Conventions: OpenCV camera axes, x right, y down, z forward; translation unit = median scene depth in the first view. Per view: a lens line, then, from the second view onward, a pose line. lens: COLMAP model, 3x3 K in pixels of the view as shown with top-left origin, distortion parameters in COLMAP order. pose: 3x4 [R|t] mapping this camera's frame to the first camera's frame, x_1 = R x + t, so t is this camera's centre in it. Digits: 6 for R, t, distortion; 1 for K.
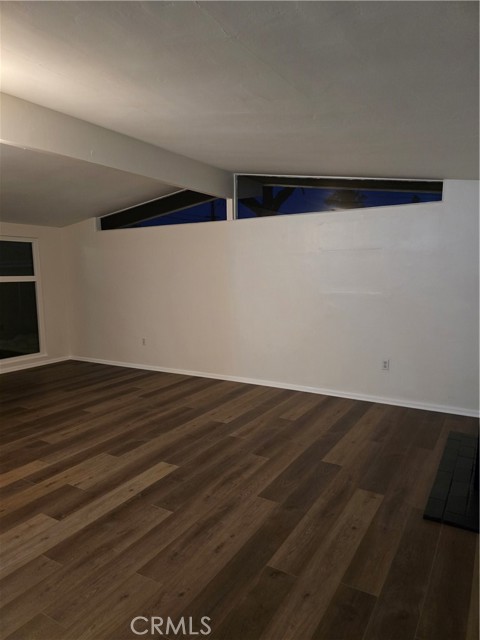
lens RADIAL K [[429.8, 0, 245.2], [0, 429.8, 317.5], [0, 0, 1]] dist [0.054131, -0.025898]
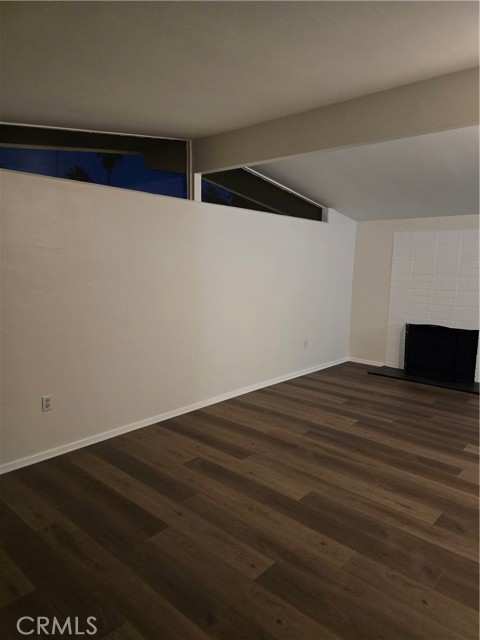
lens RADIAL K [[429.8, 0, 237.0], [0, 429.8, 322.8], [0, 0, 1]] dist [0.054131, -0.025898]
pose [[0.187832, -0.120917, 0.974730, -1.034040], [0.081460, 0.990892, 0.107224, -0.115572], [-0.978817, 0.059261, 0.195971, 1.027409]]
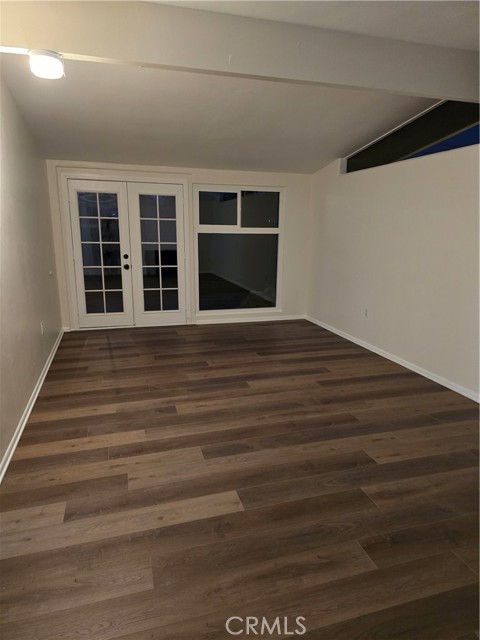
lens RADIAL K [[429.8, 0, 244.4], [0, 429.8, 318.7], [0, 0, 1]] dist [0.054131, -0.025898]
pose [[0.740115, 0.160444, -0.653060, 0.189422], [-0.090056, 0.986021, 0.140186, -0.040023], [0.666423, -0.044942, 0.744218, 0.377550]]
